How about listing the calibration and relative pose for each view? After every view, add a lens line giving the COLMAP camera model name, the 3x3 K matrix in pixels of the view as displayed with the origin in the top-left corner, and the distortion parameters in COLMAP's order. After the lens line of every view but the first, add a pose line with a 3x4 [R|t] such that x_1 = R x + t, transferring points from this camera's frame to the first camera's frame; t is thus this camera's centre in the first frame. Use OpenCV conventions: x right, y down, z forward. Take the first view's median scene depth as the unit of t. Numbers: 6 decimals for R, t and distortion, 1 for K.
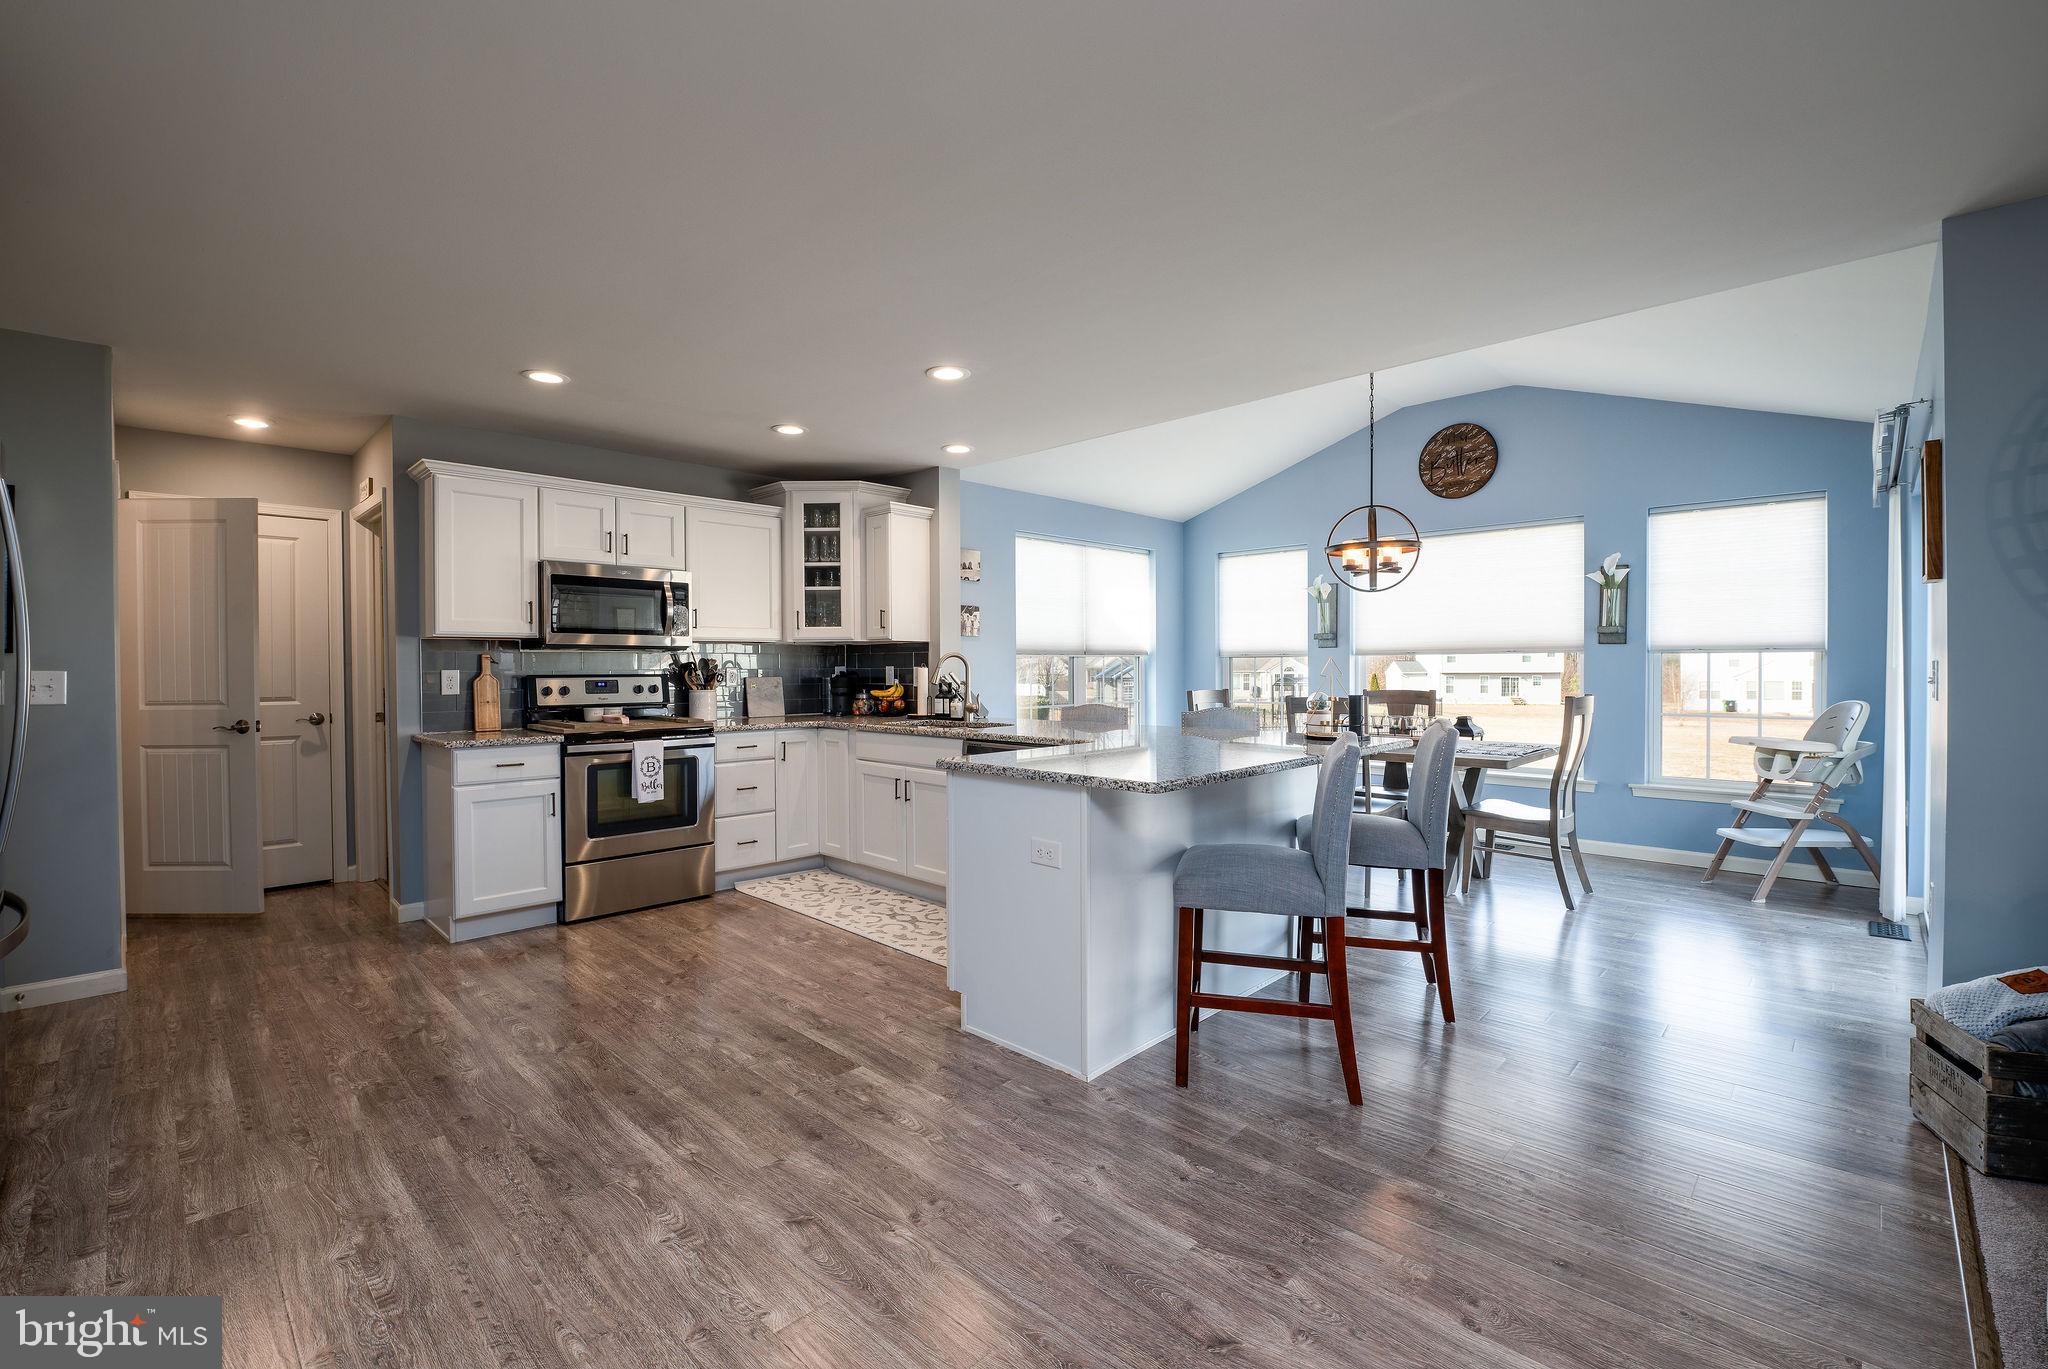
lens RADIAL K [[858.4, 0, 1012.4], [0, 858.4, 685.7], [0, 0, 1]] dist [-0.015123, -0.002157]
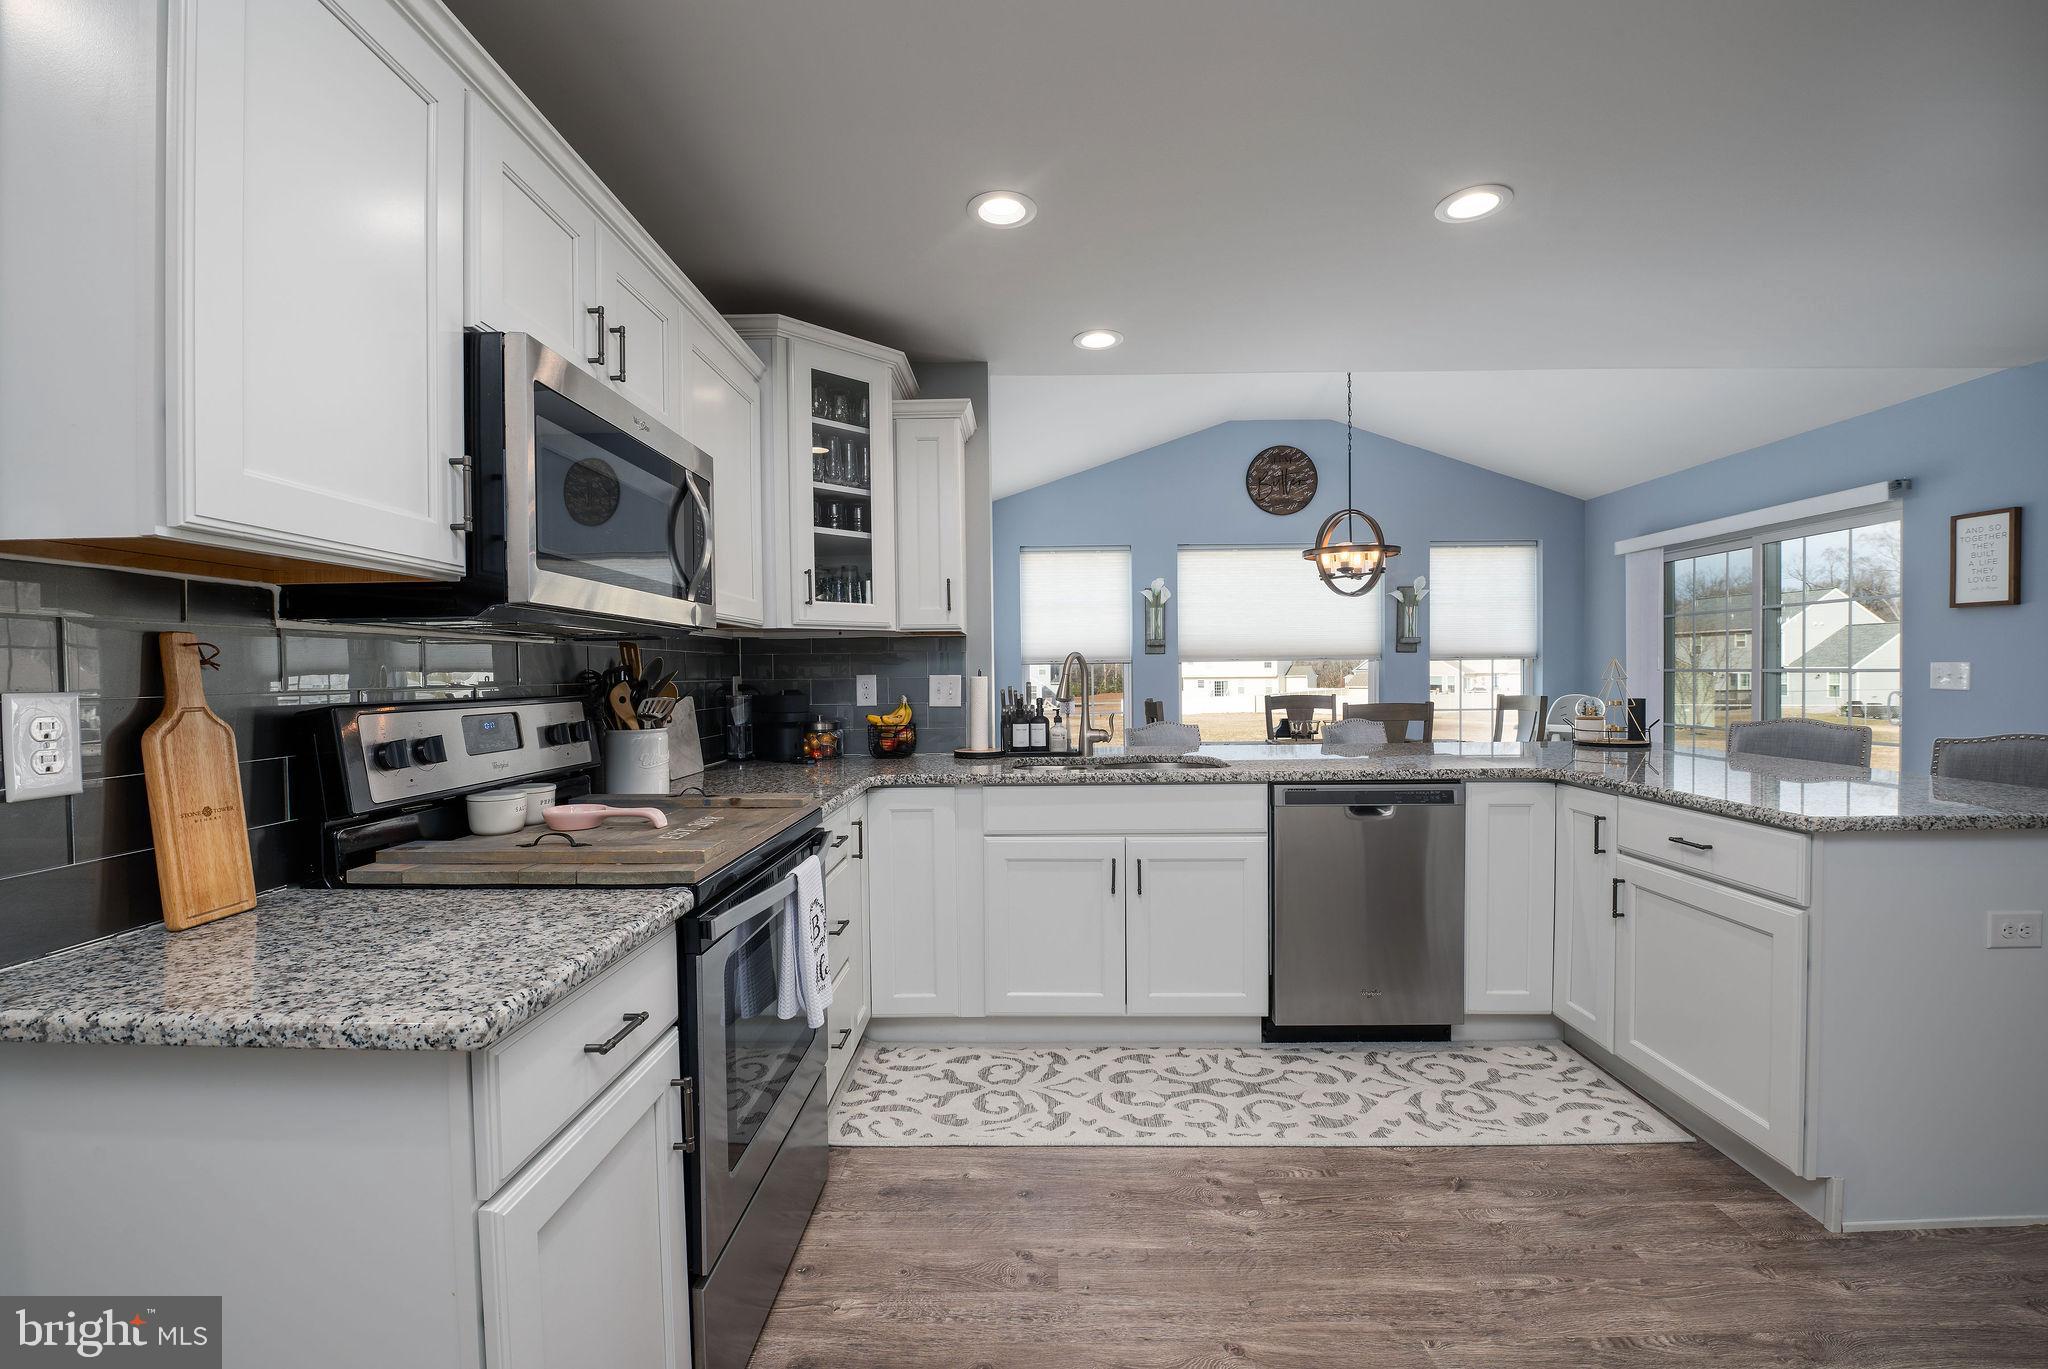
lens RADIAL K [[858.4, 0, 1083.0], [0, 858.4, 669.0], [0, 0, 1]] dist [-0.015123, -0.002157]
pose [[0.714321, 0.000971, 0.699818, -0.500679], [0.016519, 0.999697, -0.018249, -0.013685], [-0.699624, 0.024596, 0.714088, 0.506642]]
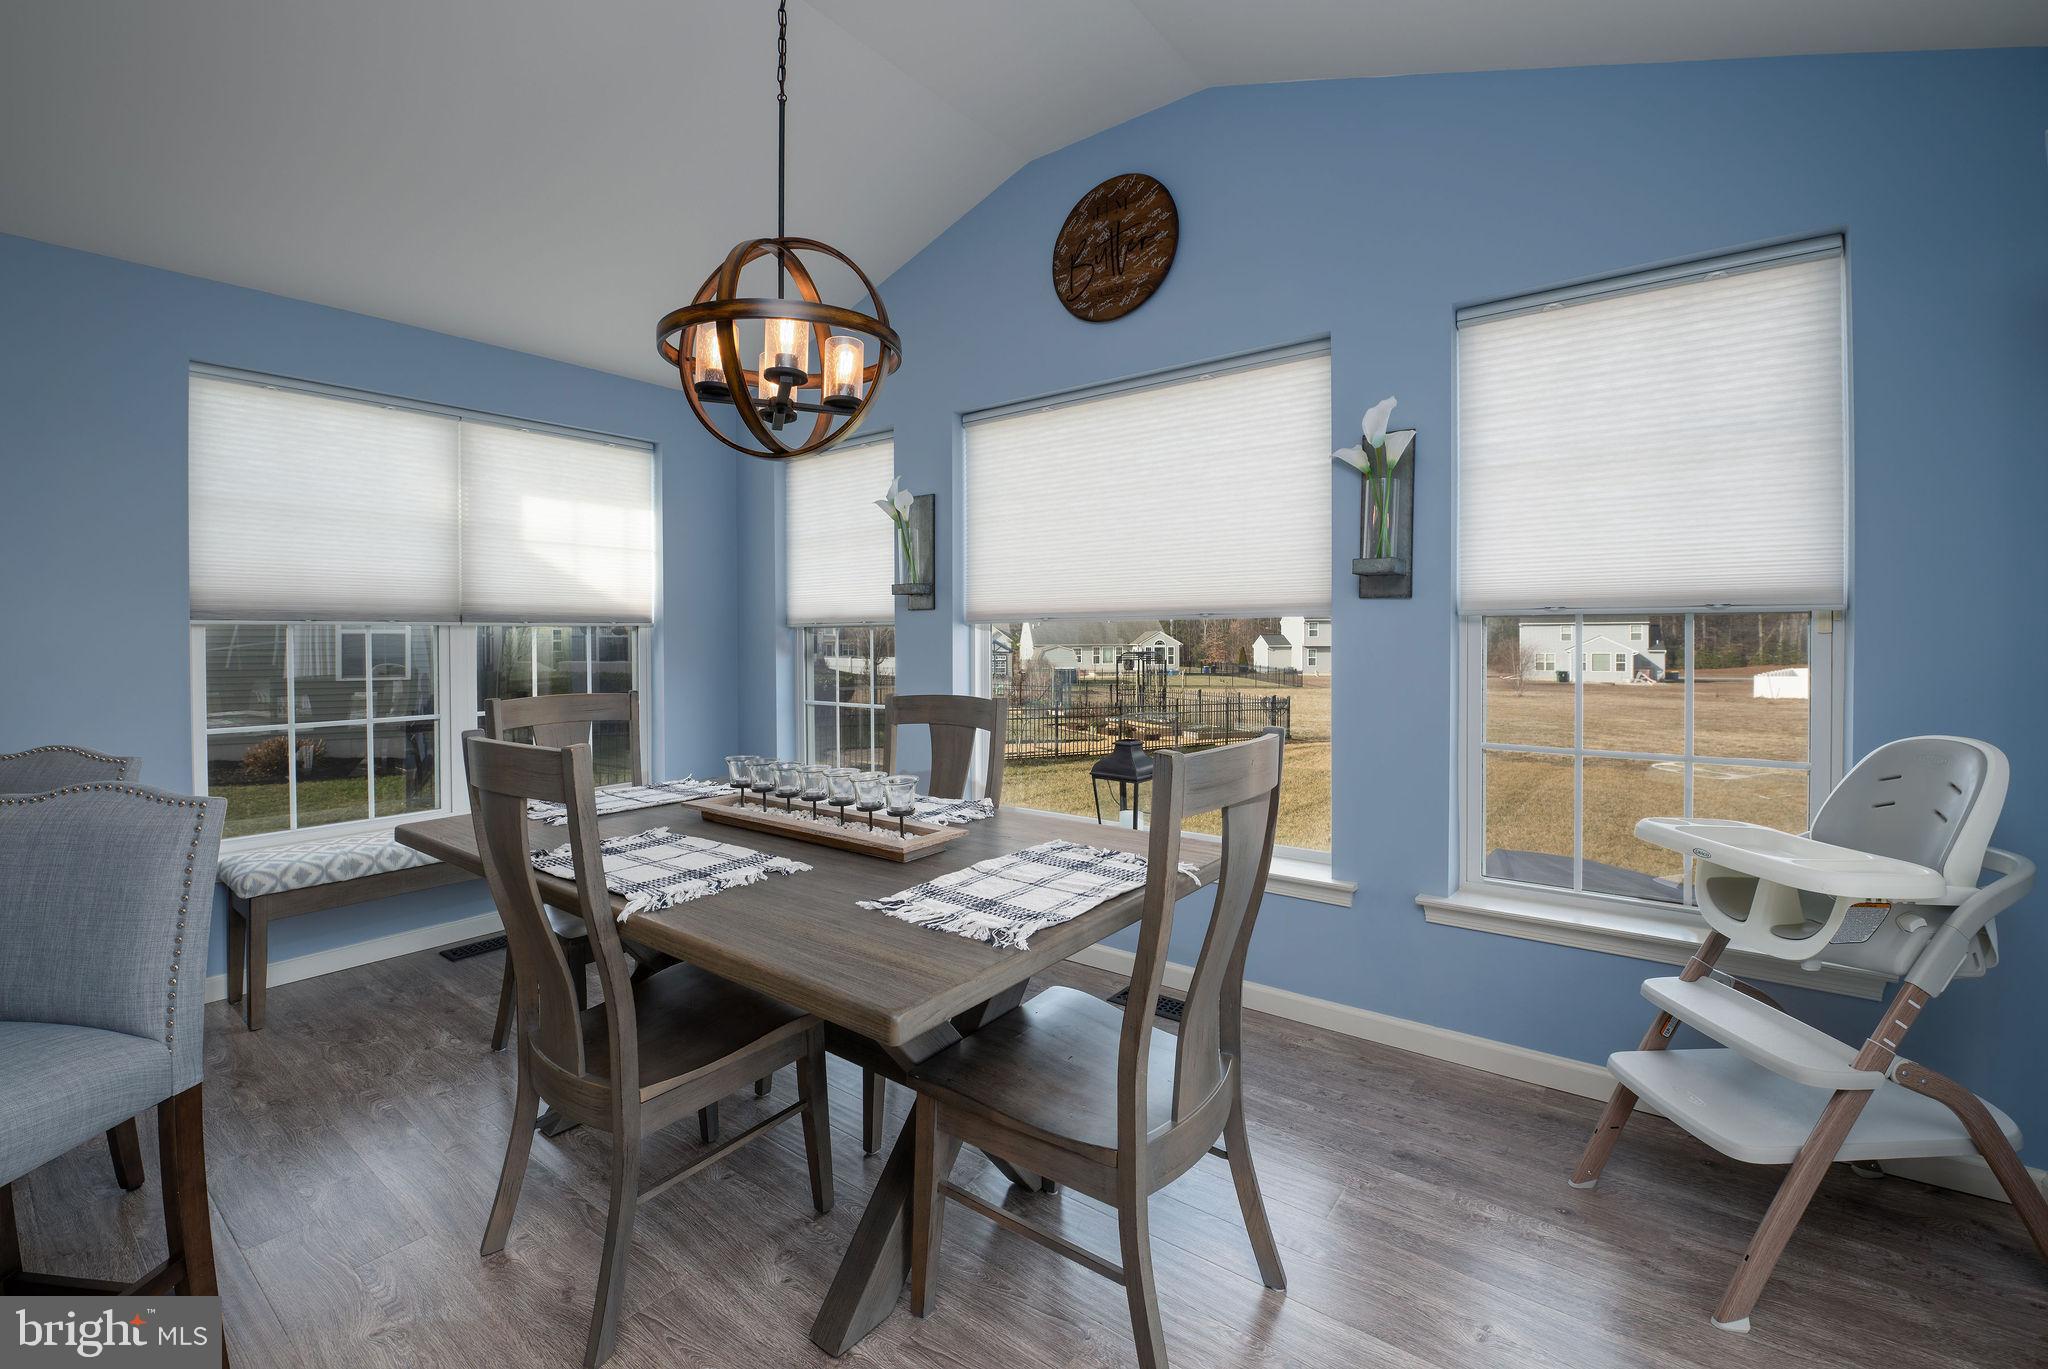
lens RADIAL K [[858.4, 0, 967.4], [0, 858.4, 650.3], [0, 0, 1]] dist [-0.015123, -0.002157]
pose [[0.995805, -0.000127, 0.091505, 0.472855], [0.001057, 0.999948, -0.010109, -0.016697], [-0.091499, 0.010164, 0.995753, 0.603808]]
